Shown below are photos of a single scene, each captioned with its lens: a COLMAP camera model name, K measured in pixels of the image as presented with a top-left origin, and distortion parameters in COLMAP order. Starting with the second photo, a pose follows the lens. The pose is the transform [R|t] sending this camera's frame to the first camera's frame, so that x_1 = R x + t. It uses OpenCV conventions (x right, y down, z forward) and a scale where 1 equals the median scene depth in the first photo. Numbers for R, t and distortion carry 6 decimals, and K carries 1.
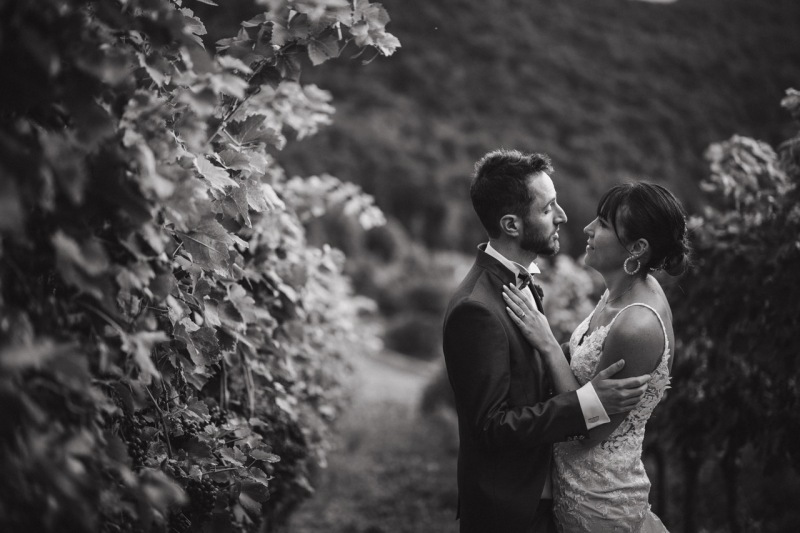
lens RADIAL K [[1133.0, 0, 389.6], [0, 1133.0, 263.6], [0, 0, 1]] dist [-0.125312, 0.866642]
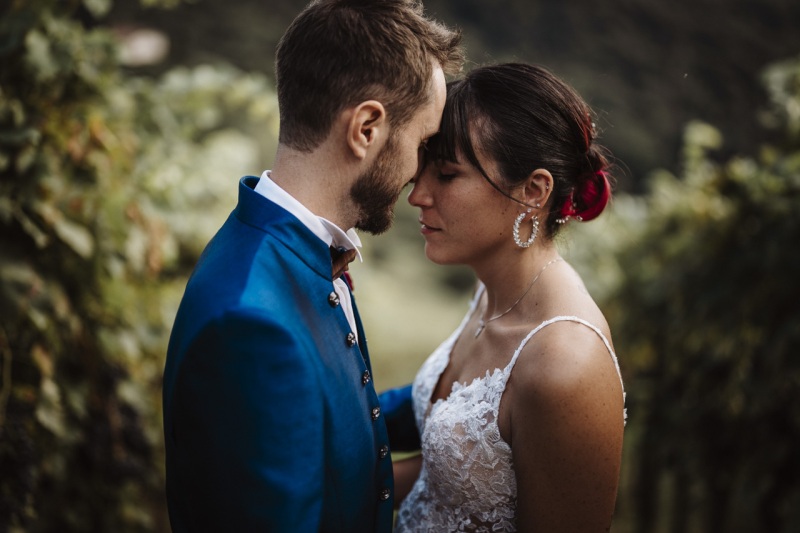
lens RADIAL K [[1177.0, 0, 415.4], [0, 1177.0, 267.5], [0, 0, 1]] dist [0.304265, -0.007821]
pose [[0.997896, 0.062787, -0.016172, 0.112477], [-0.061653, 0.996106, 0.063027, -0.013870], [0.020066, -0.061897, 0.997881, 0.338861]]
